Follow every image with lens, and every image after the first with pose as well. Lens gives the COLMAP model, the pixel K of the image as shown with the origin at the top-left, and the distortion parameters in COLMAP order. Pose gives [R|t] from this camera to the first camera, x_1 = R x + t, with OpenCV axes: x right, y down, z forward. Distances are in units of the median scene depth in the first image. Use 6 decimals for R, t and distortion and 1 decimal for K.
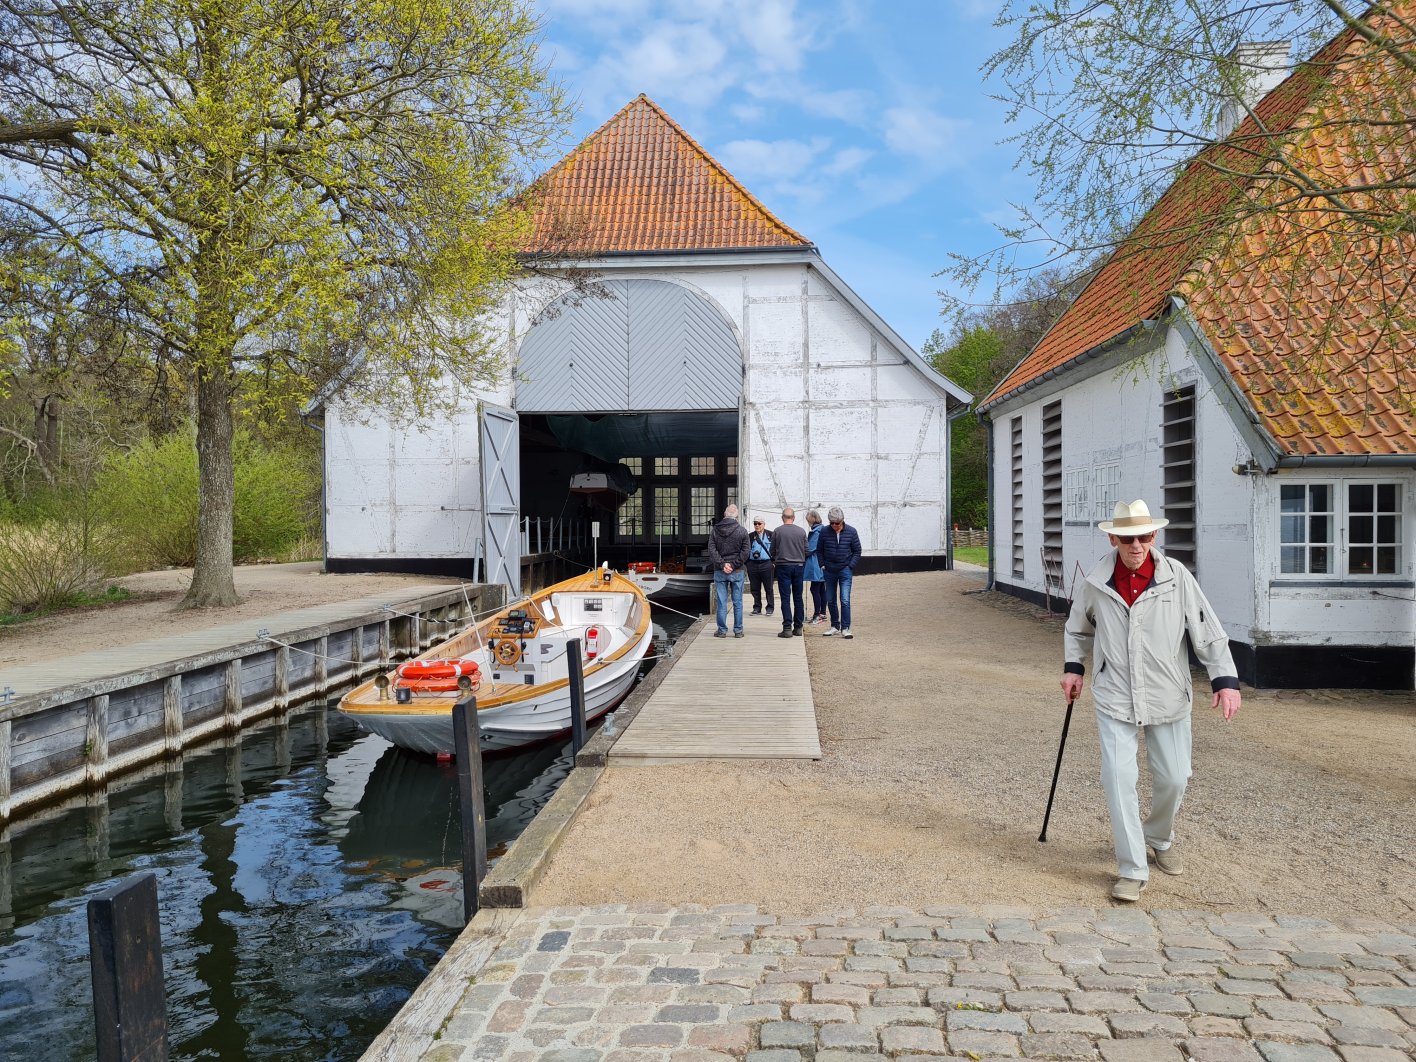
lens RADIAL K [[1058.8, 0, 701.9], [0, 1058.8, 532.4], [0, 0, 1]] dist [0.052936, -0.041685]
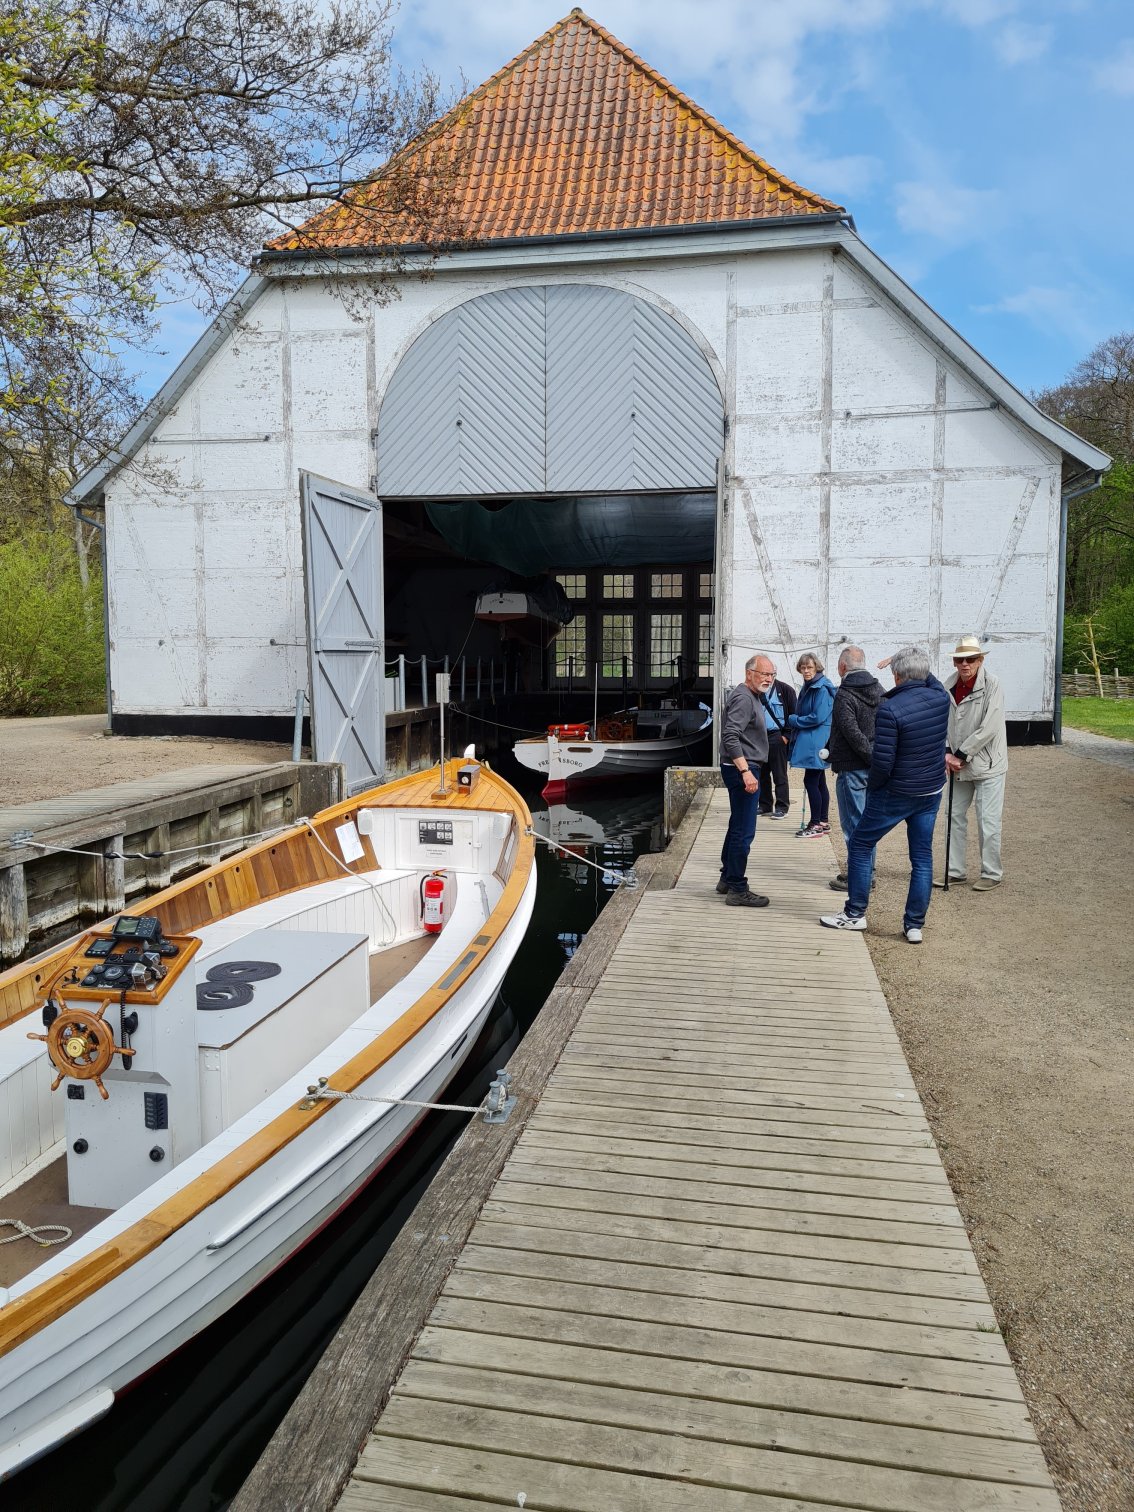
lens RADIAL K [[1130.6, 0, 547.1], [0, 1130.6, 727.8], [0, 0, 1]] dist [0.052936, -0.041685]
pose [[0.993863, 0.011671, -0.110001, 0.009687], [-0.005624, 0.998464, 0.055119, -0.008987], [0.110476, -0.054162, 0.992402, 0.295903]]
